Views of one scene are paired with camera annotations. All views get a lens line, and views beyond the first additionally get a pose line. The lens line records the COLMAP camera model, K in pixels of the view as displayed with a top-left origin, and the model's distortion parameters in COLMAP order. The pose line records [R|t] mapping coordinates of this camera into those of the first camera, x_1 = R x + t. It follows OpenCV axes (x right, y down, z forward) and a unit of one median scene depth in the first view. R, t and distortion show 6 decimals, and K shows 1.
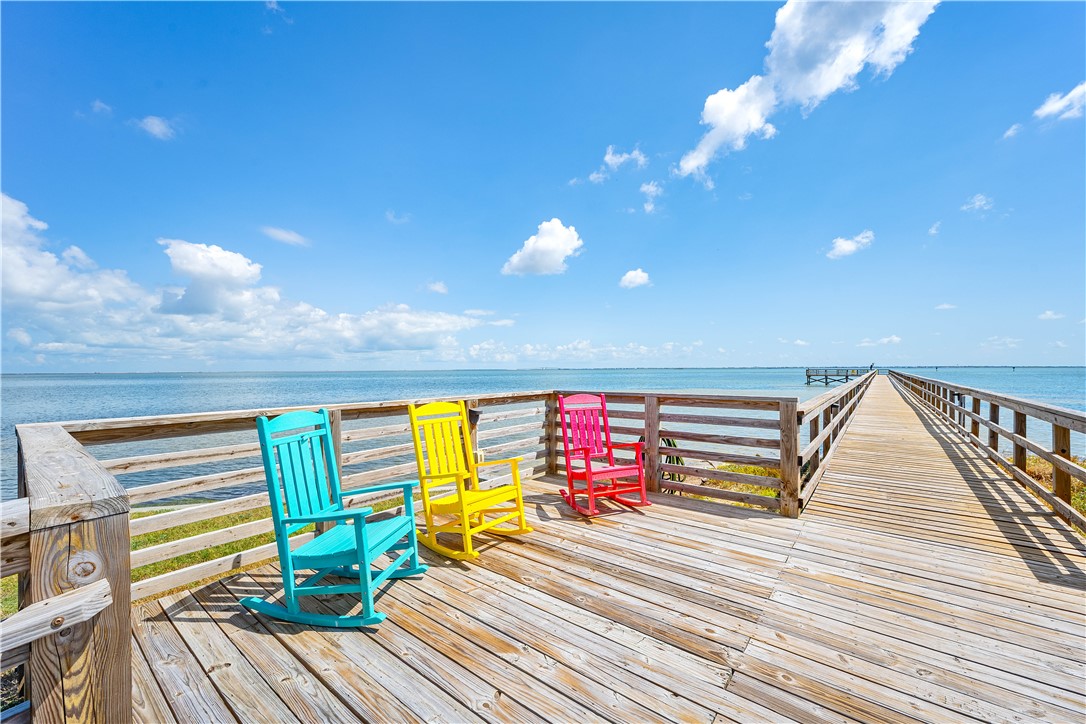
lens RADIAL K [[425.5, 0, 530.2], [0, 425.5, 363.3], [0, 0, 1]] dist [0.000605, -0.000131]
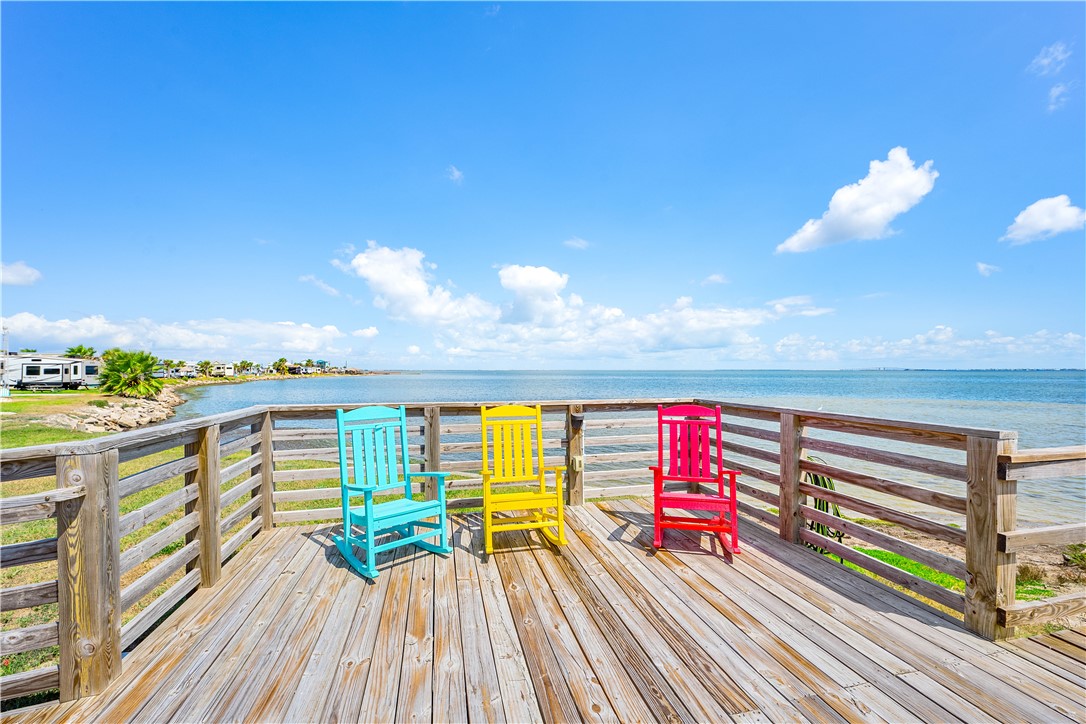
lens RADIAL K [[431.7, 0, 543.0], [0, 431.7, 362.0], [0, 0, 1]] dist [-0.002559, 0.000085]
pose [[0.799180, -0.005124, -0.601070, 0.480837], [0.005047, 0.999986, -0.001815, -0.015227], [0.601071, -0.001583, 0.799194, 0.165554]]
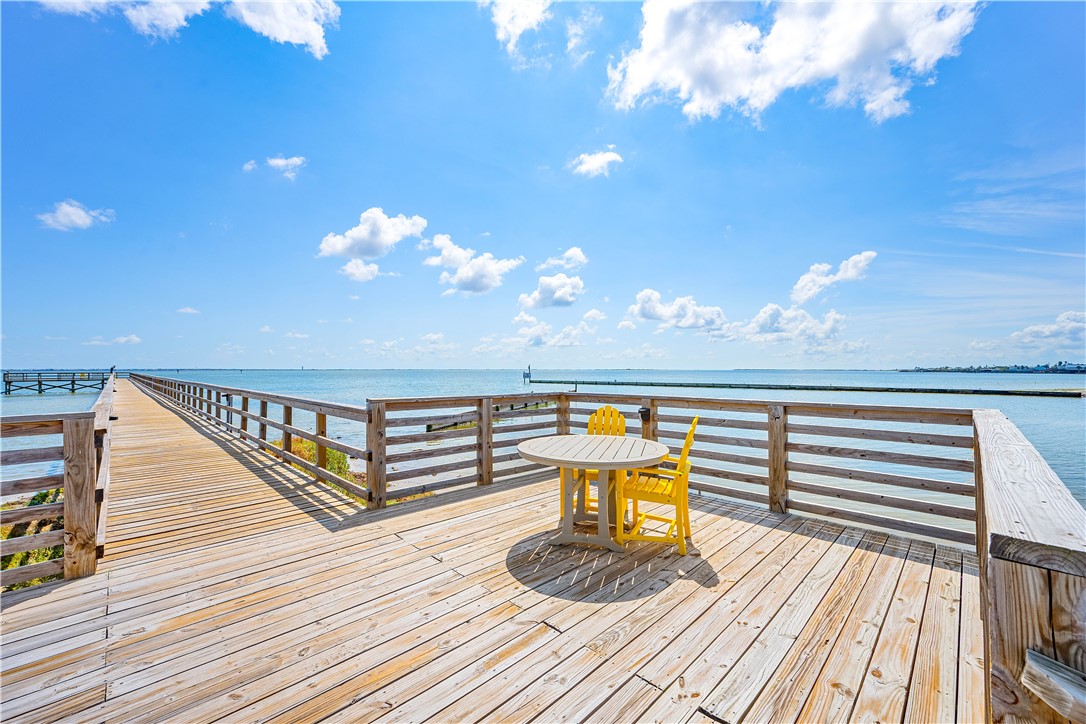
lens RADIAL K [[443.1, 0, 545.6], [0, 443.1, 367.9], [0, 0, 1]] dist [0.010838, 0.000037]
pose [[0.096139, 0.003857, 0.995360, -0.076494], [-0.009071, 0.999954, -0.002998, -0.000654], [-0.995327, -0.008740, 0.096169, 0.139674]]
